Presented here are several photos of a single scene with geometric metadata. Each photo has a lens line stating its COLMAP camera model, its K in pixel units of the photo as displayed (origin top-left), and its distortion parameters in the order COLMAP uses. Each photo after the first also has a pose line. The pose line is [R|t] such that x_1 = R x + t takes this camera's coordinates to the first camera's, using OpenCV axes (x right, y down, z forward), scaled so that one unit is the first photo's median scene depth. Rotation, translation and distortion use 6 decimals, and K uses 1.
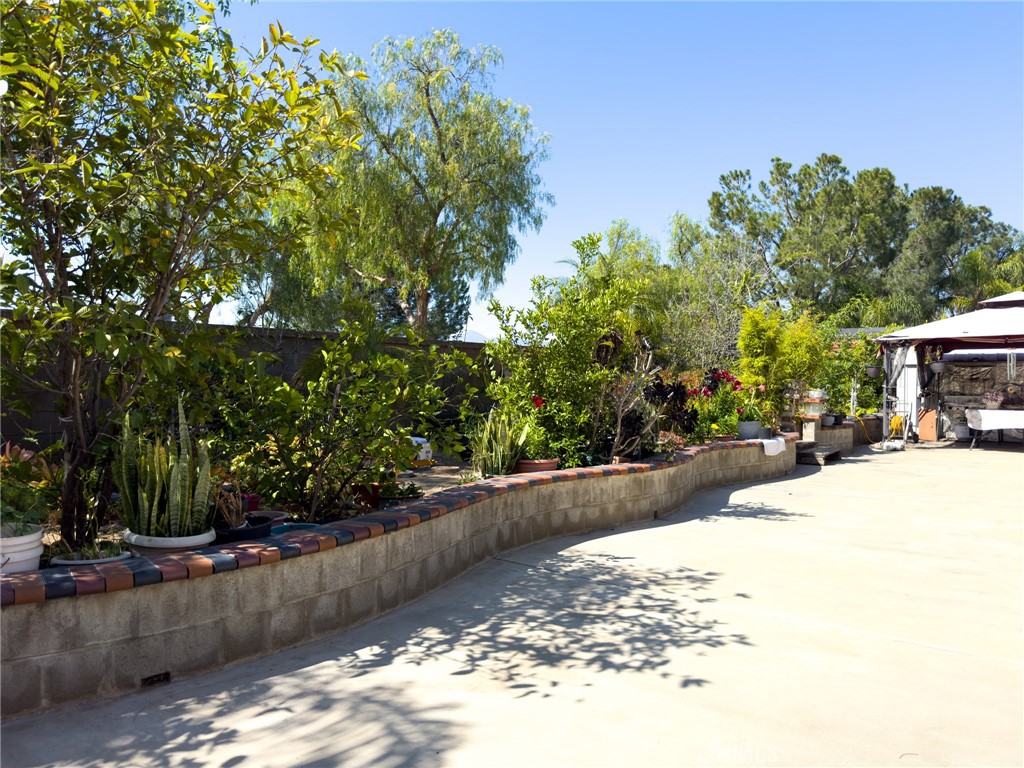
lens RADIAL K [[707.7, 0, 512.0], [0, 707.7, 384.0], [0, 0, 1]] dist [0.122176, -0.159954]
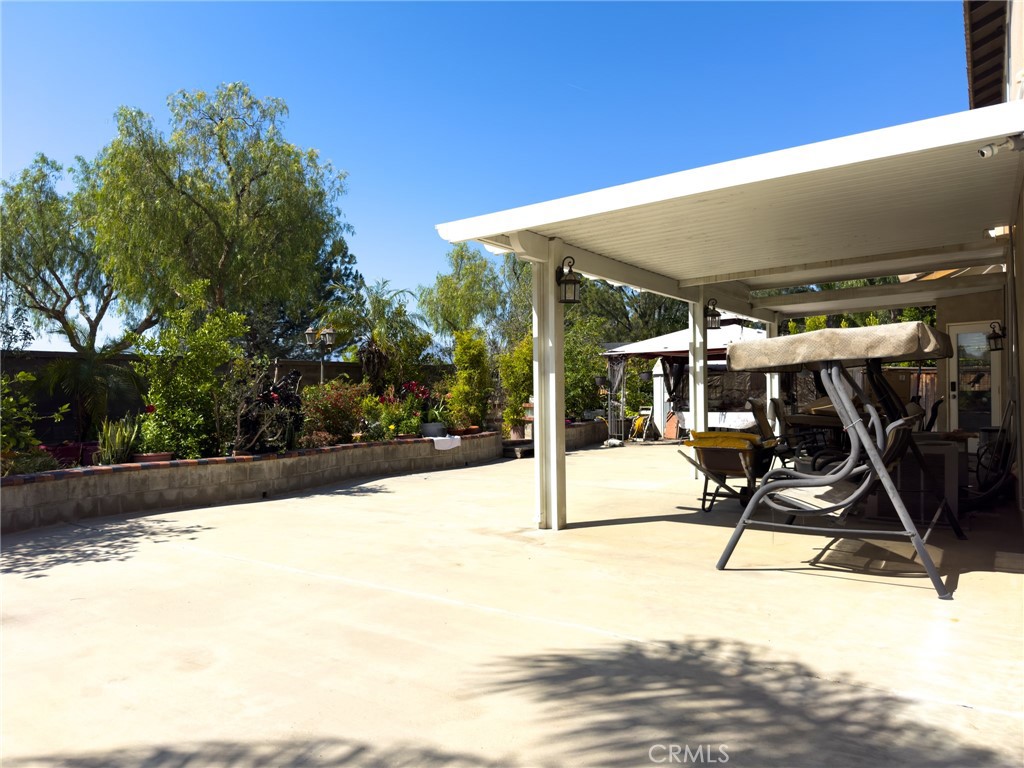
lens RADIAL K [[707.7, 0, 512.0], [0, 707.7, 384.0], [0, 0, 1]] dist [0.122176, -0.159954]
pose [[0.998905, -0.003606, 0.046650, 0.455128], [0.003935, 0.999968, -0.006959, -0.006729], [-0.046623, 0.007135, 0.998887, -0.257996]]
